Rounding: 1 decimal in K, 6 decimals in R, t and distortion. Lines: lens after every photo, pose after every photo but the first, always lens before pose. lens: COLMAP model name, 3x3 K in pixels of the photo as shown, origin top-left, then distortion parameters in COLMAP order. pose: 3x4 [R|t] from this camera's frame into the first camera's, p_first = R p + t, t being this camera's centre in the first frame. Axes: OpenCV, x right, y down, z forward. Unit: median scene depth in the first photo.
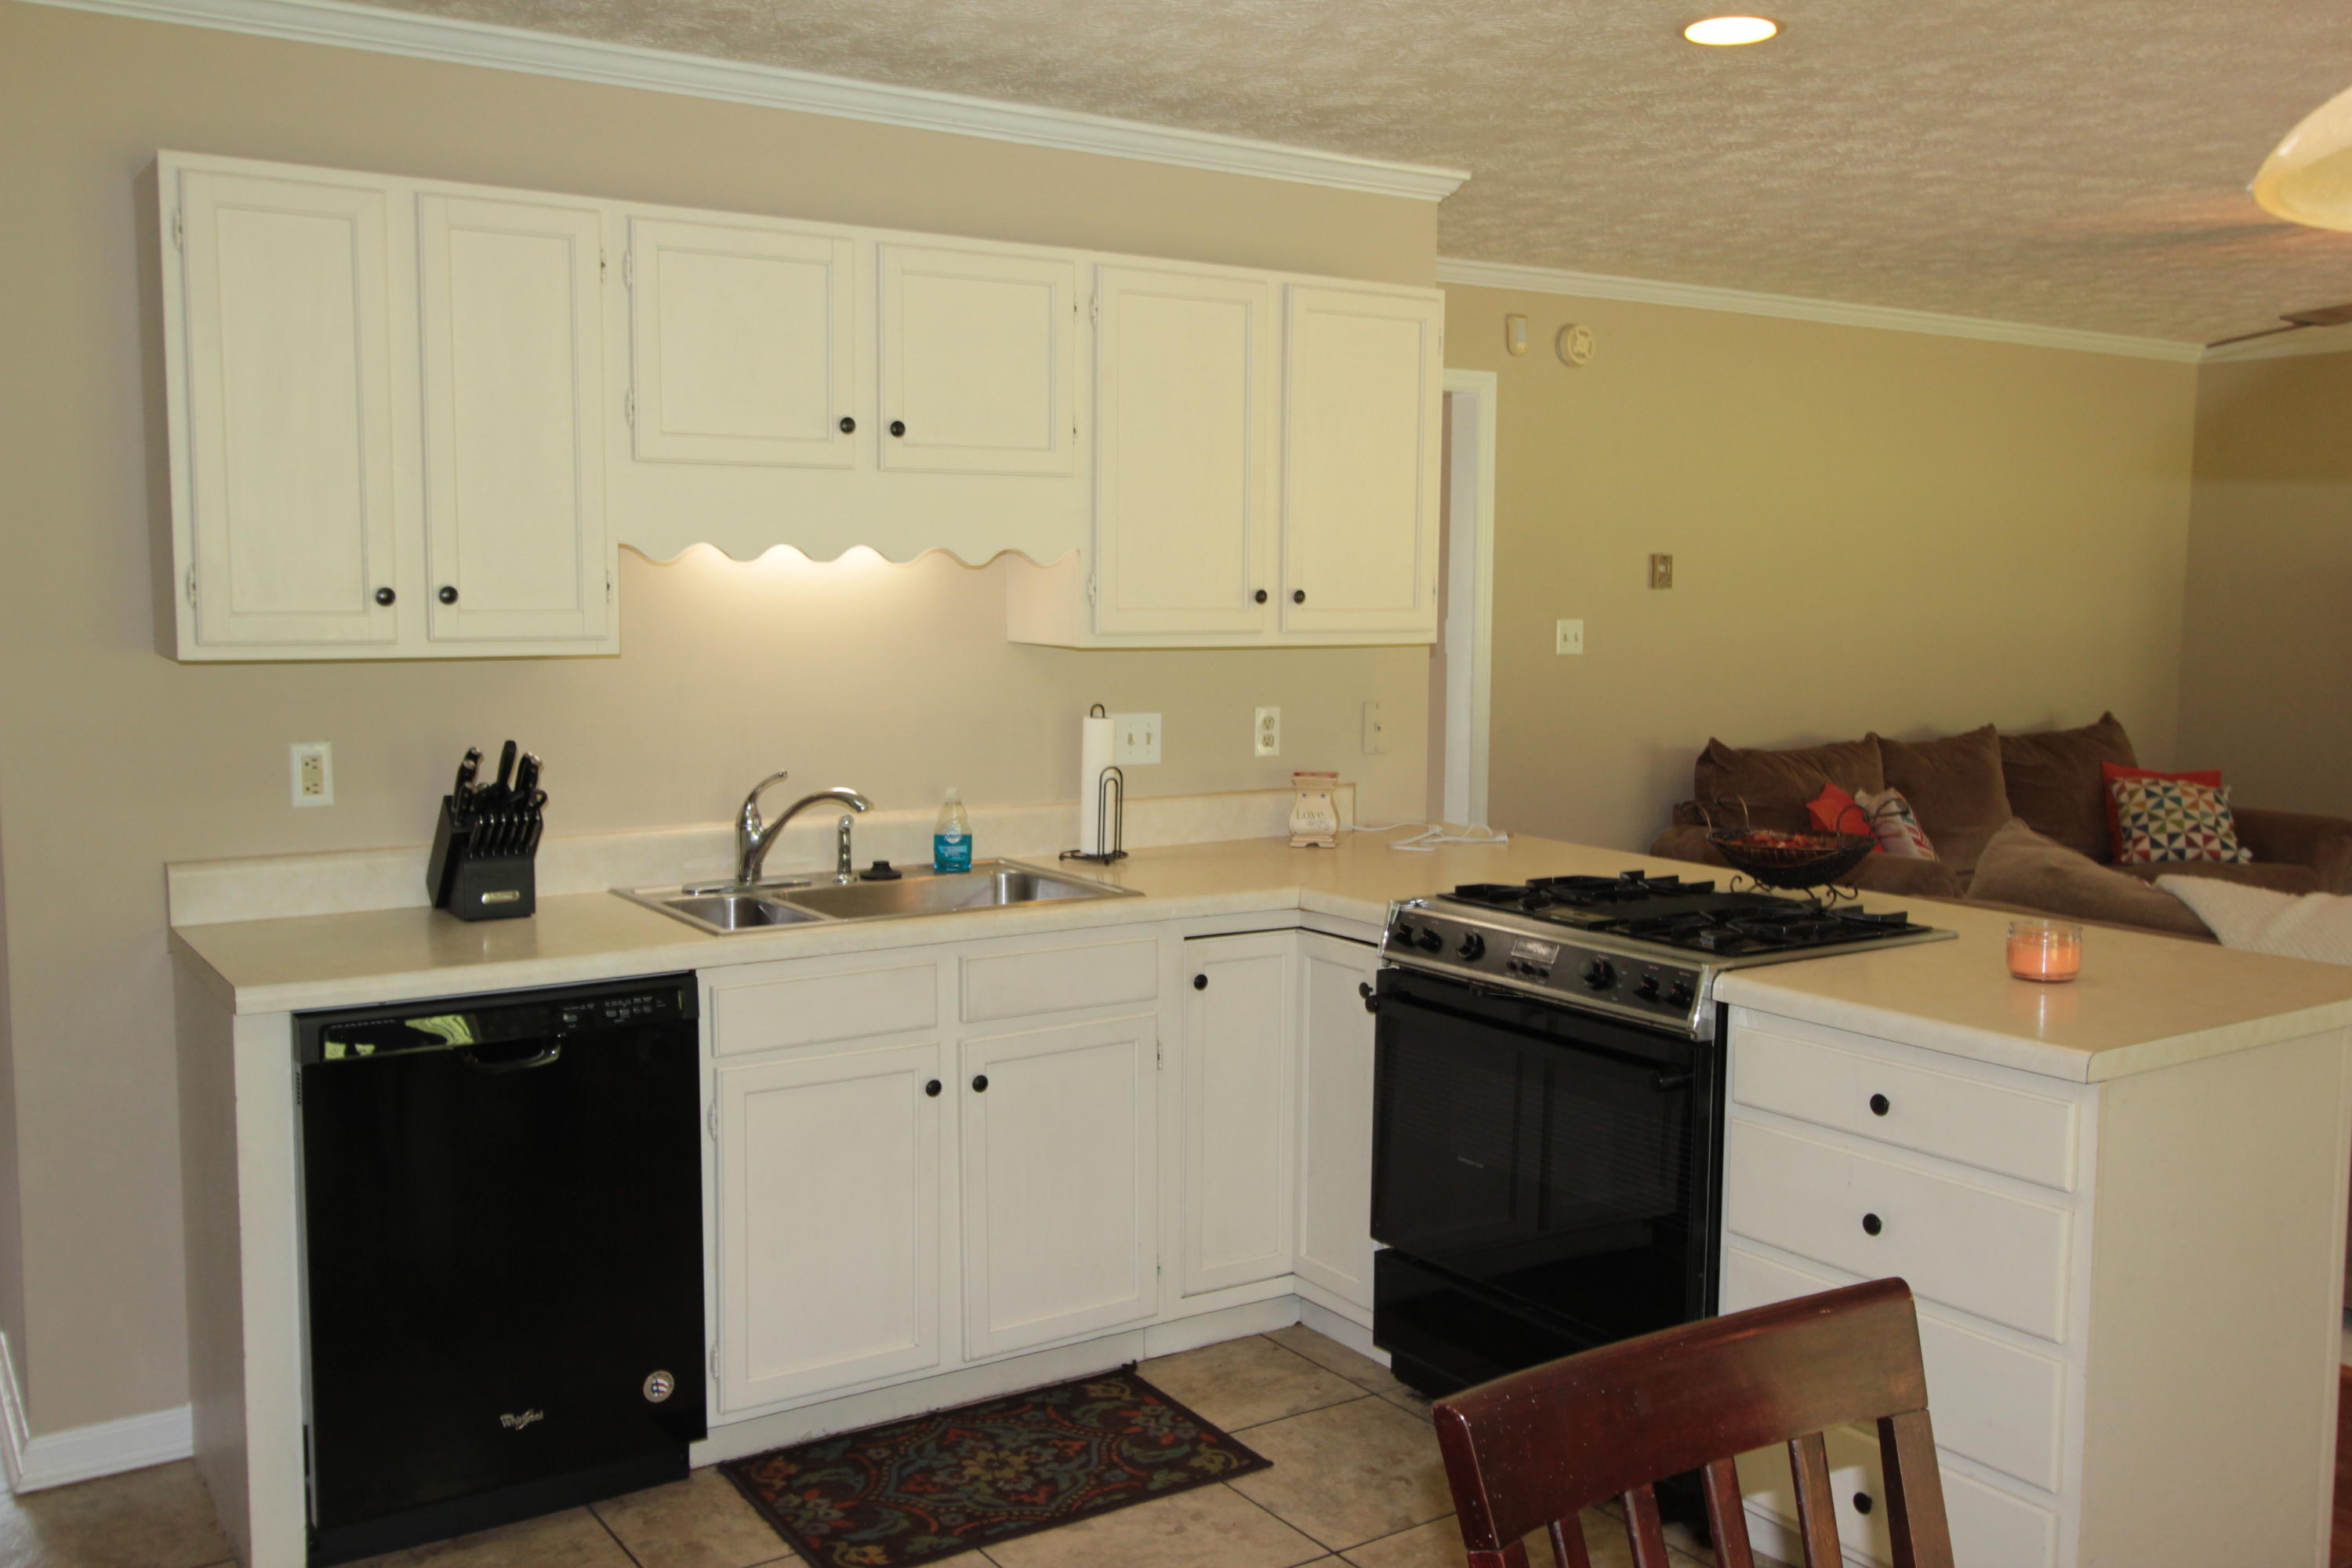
lens RADIAL K [[2069.8, 0, 1176.7], [0, 2069.8, 778.0], [0, 0, 1]] dist [-0.003938, 0.017518]
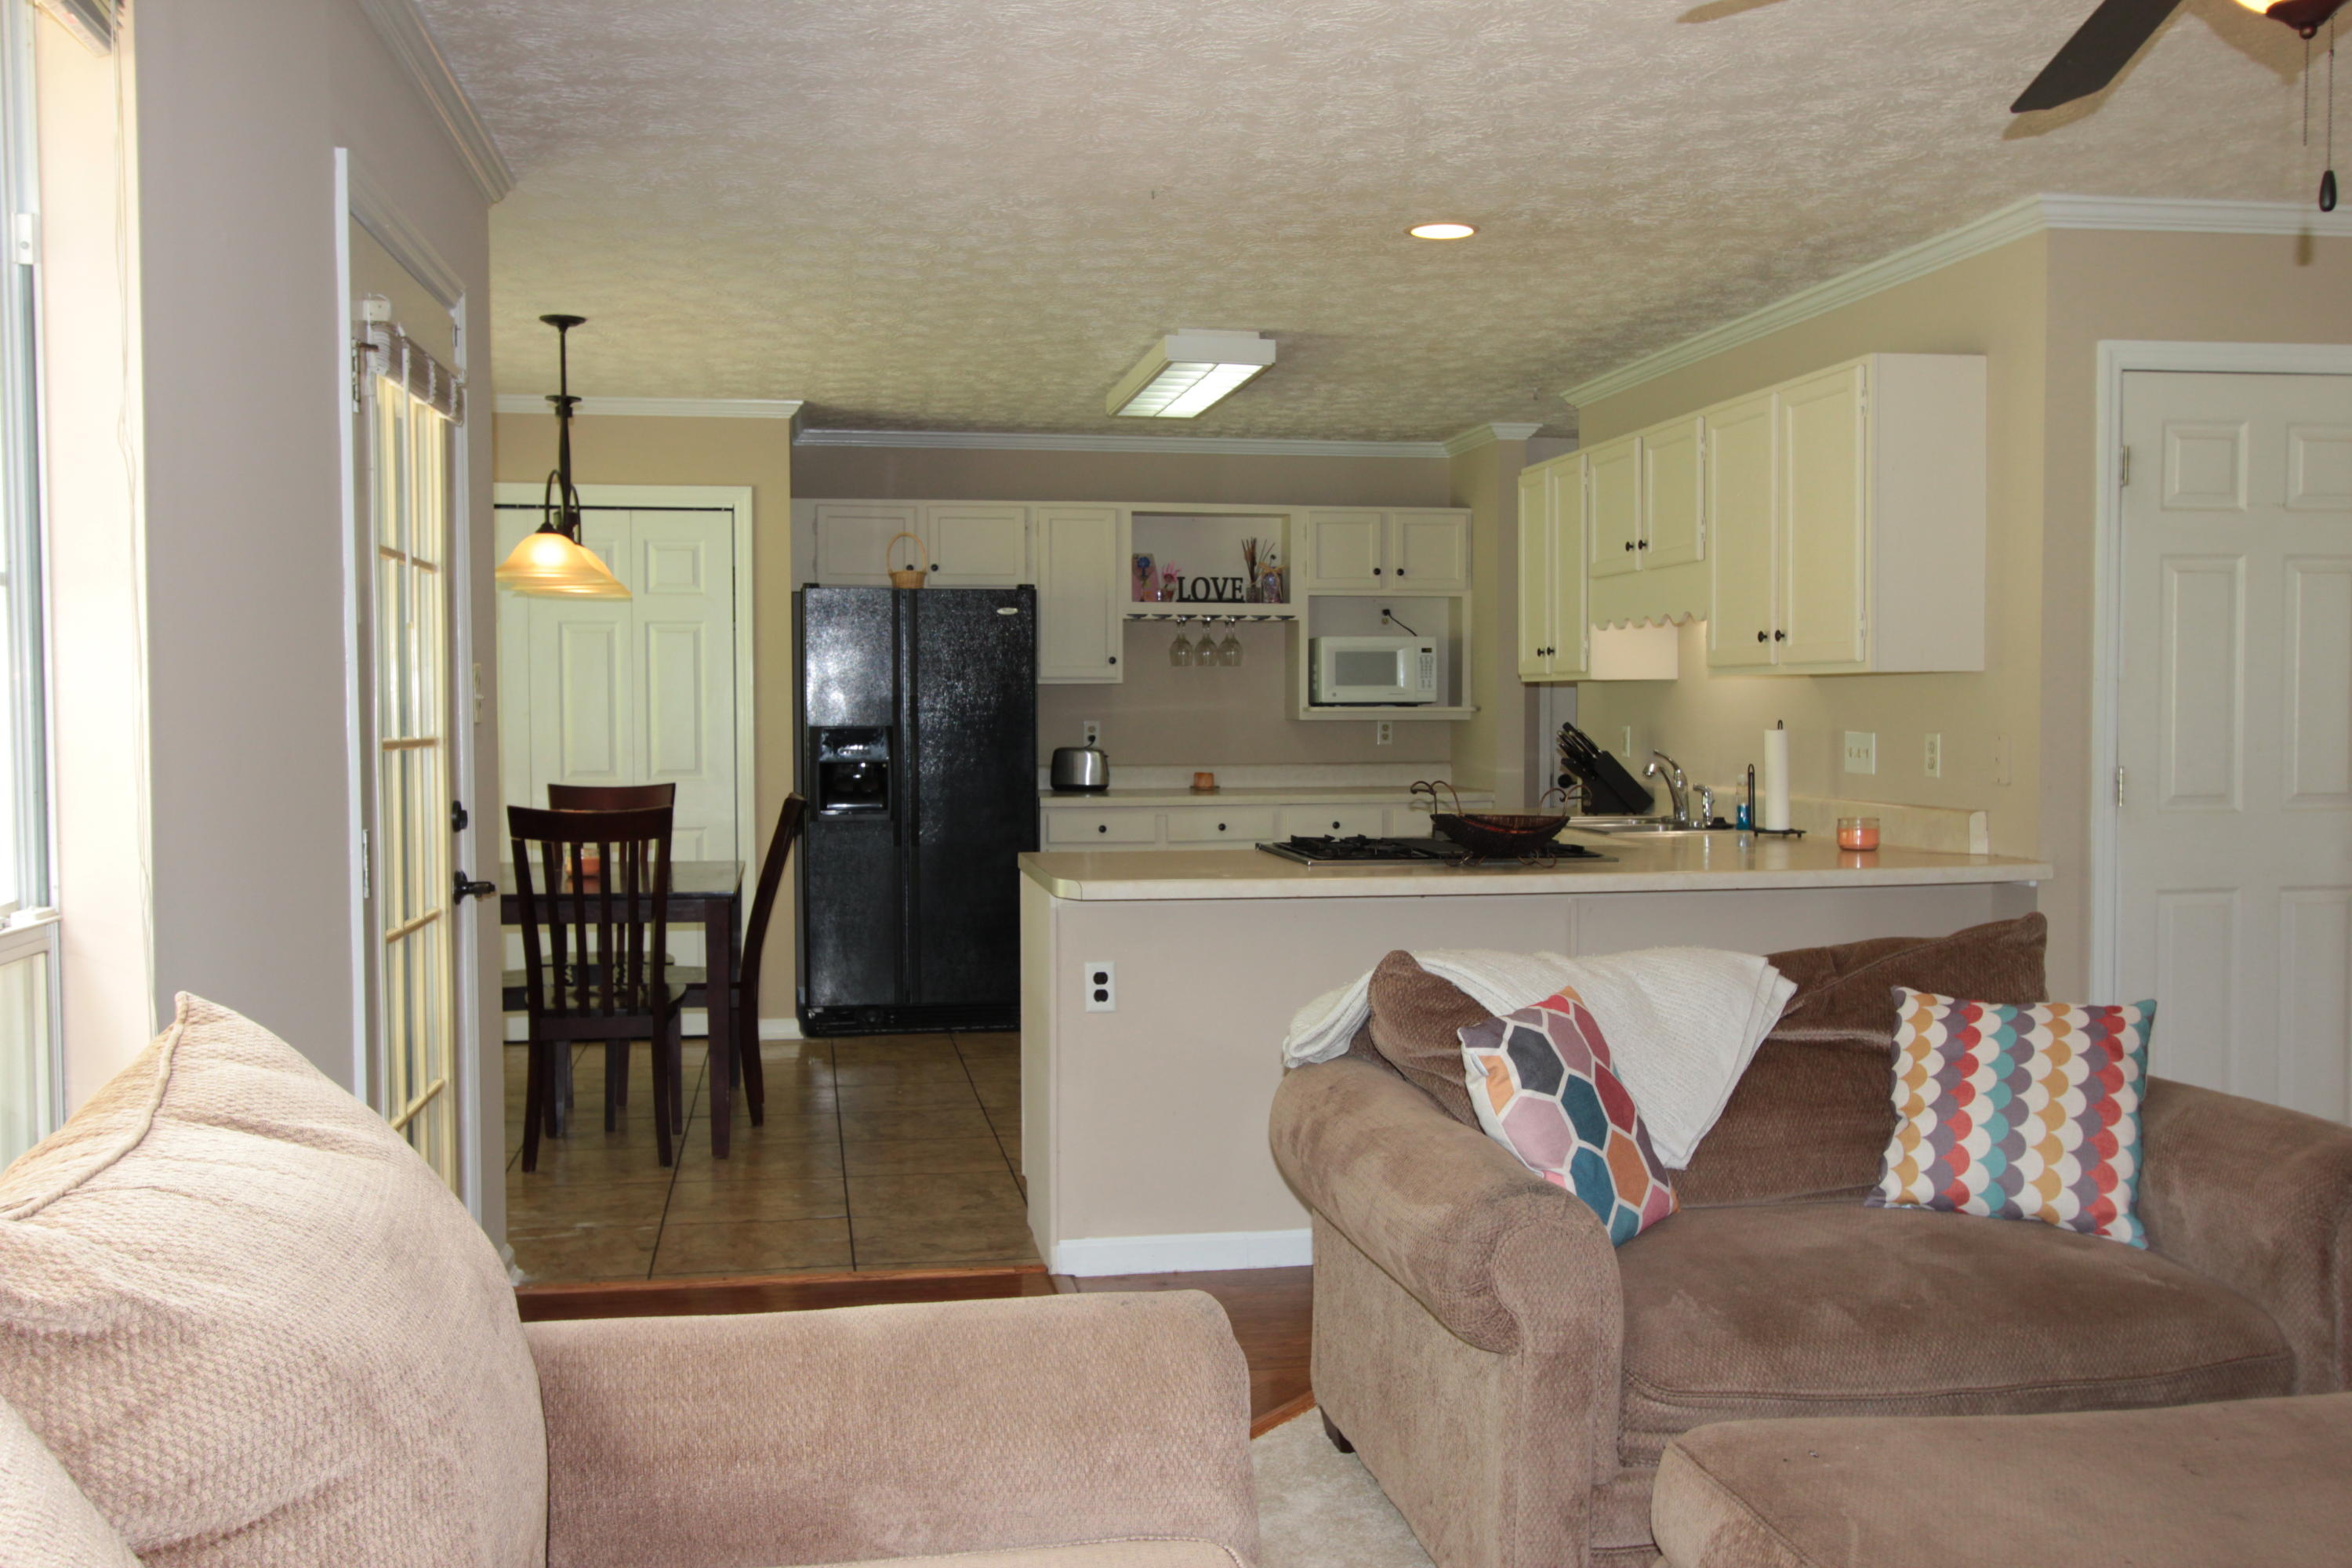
lens RADIAL K [[2069.8, 0, 1180.4], [0, 2069.8, 784.0], [0, 0, 1]] dist [-0.003938, 0.017518]
pose [[-0.405466, 0.022802, -0.913826, 1.445253], [-0.099543, 0.992642, 0.068936, -0.050543], [0.908674, 0.118916, -0.400213, 1.246956]]
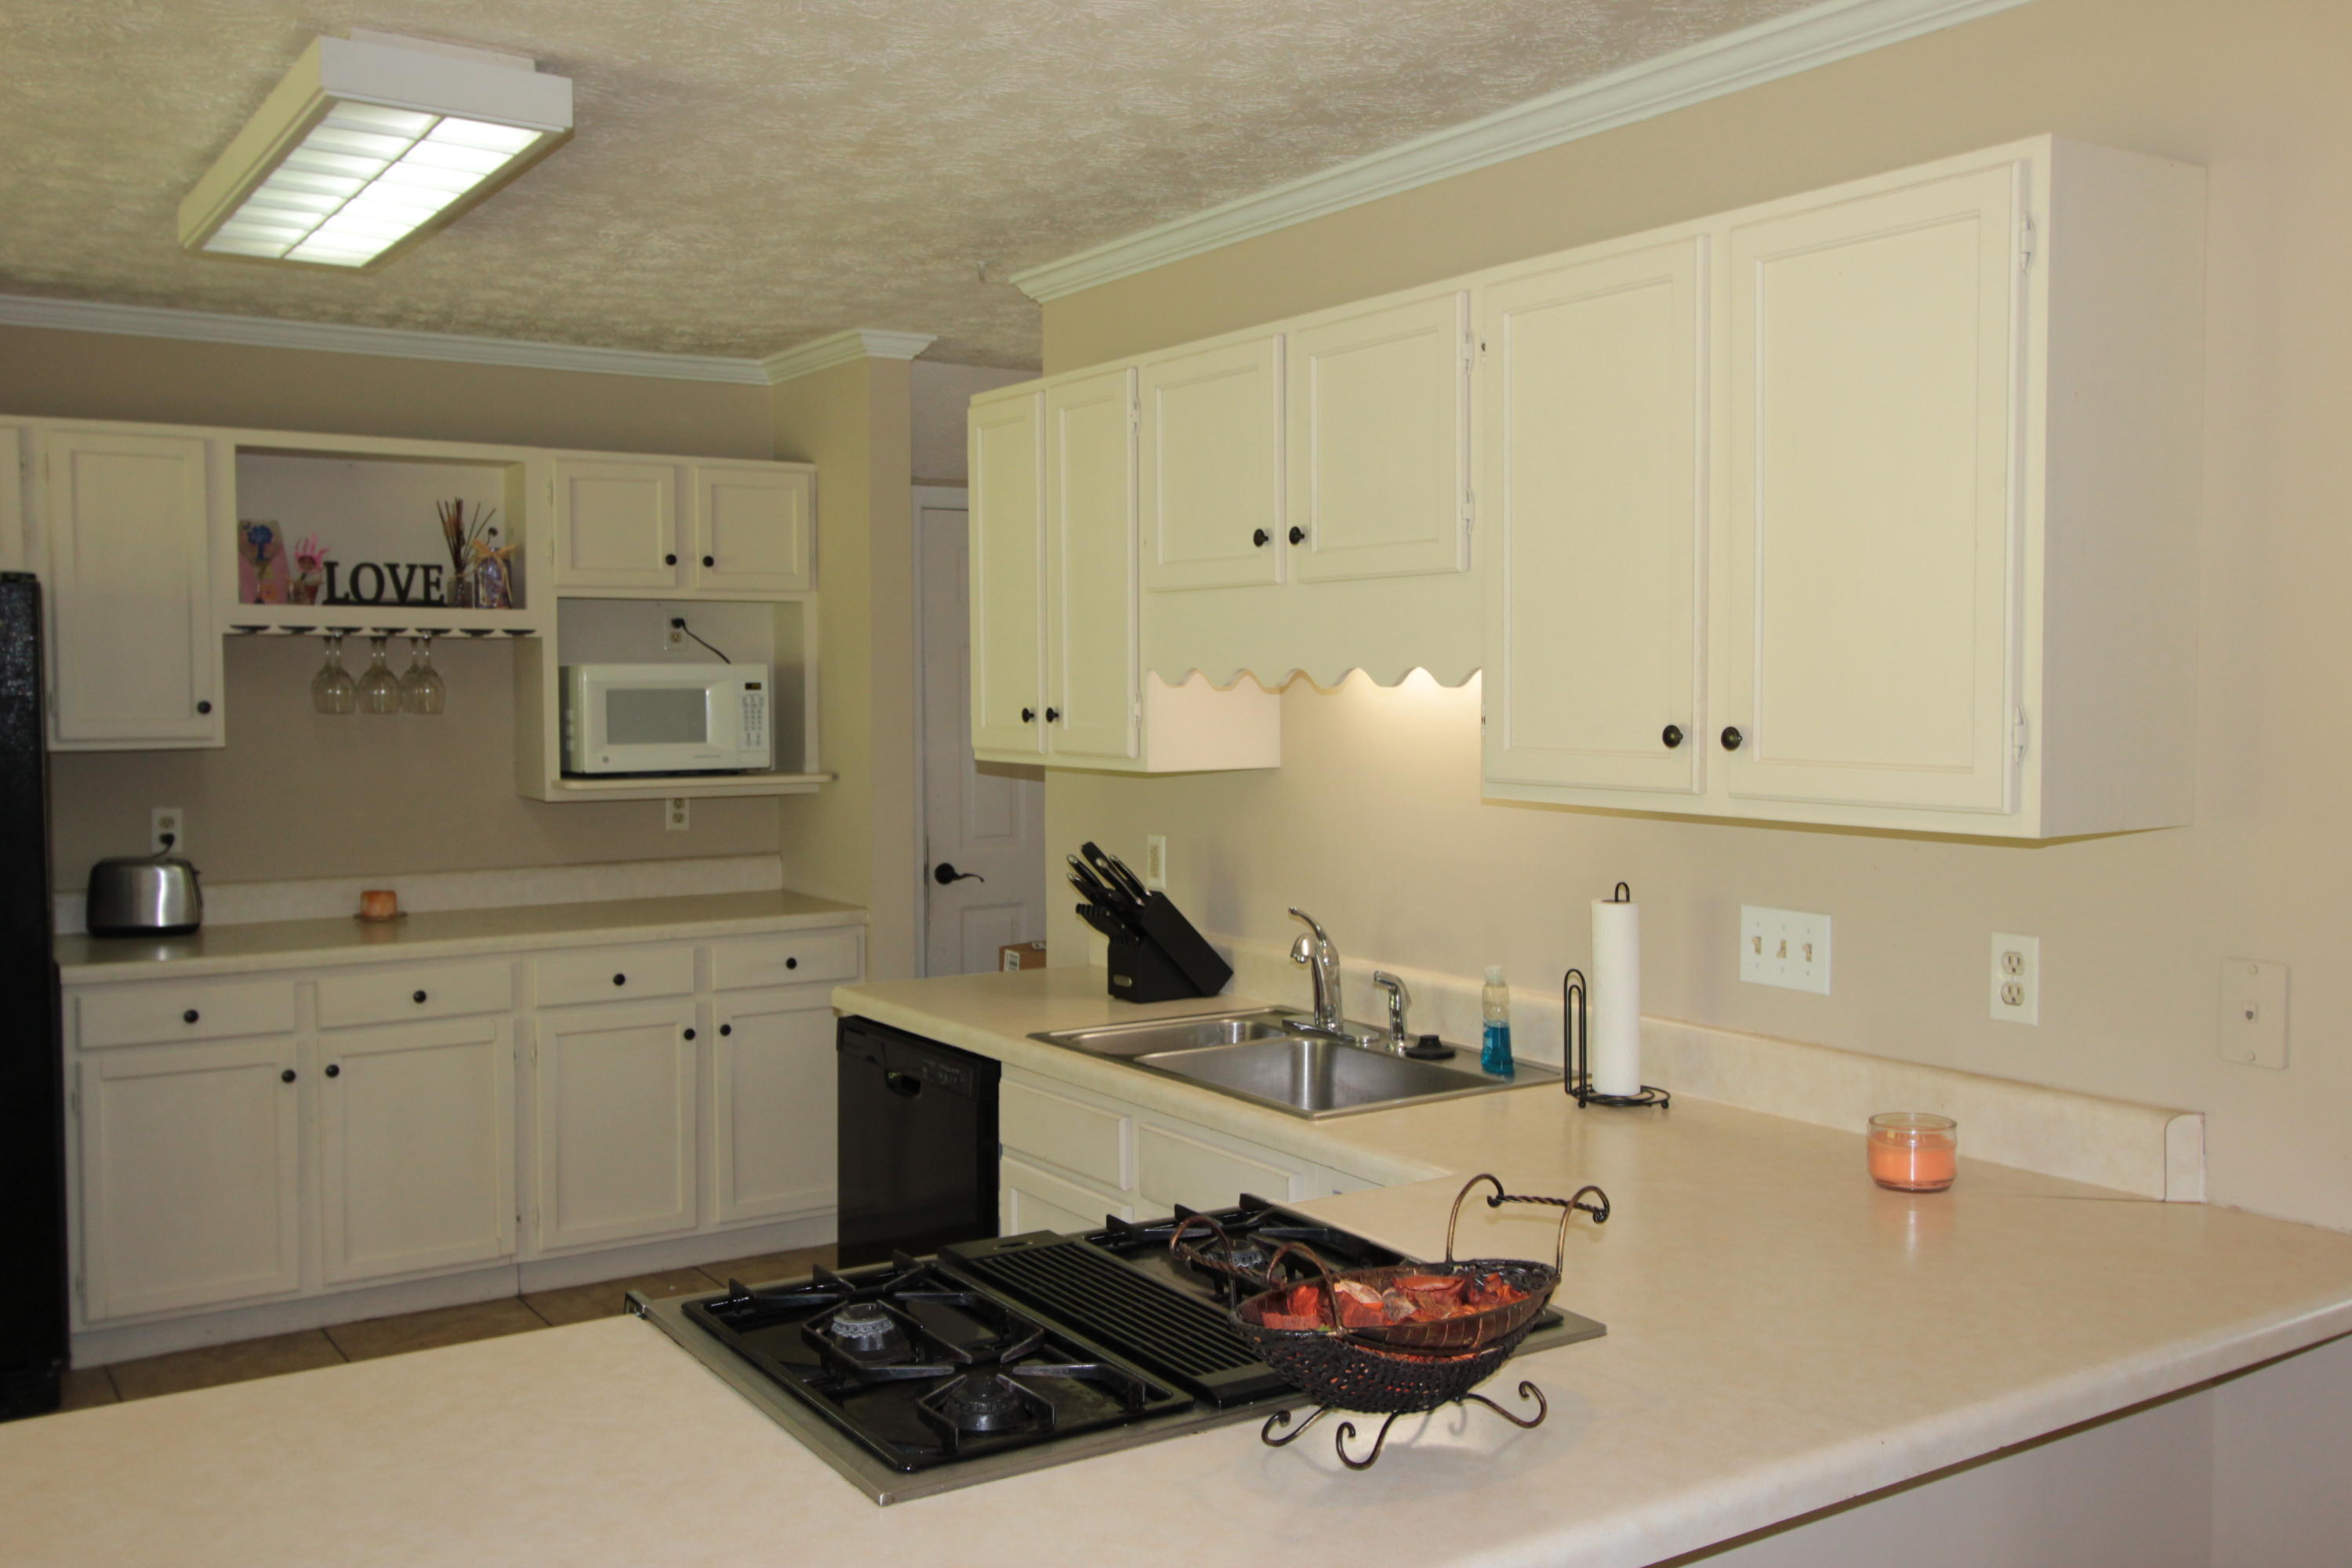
lens RADIAL K [[2069.8, 0, 1176.5], [0, 2069.8, 783.9], [0, 0, 1]] dist [-0.003938, 0.017518]
pose [[-0.012450, 0.039136, -0.999156, 0.709326], [-0.103016, 0.993867, 0.040213, -0.086312], [0.994602, 0.103430, -0.008342, 0.886728]]
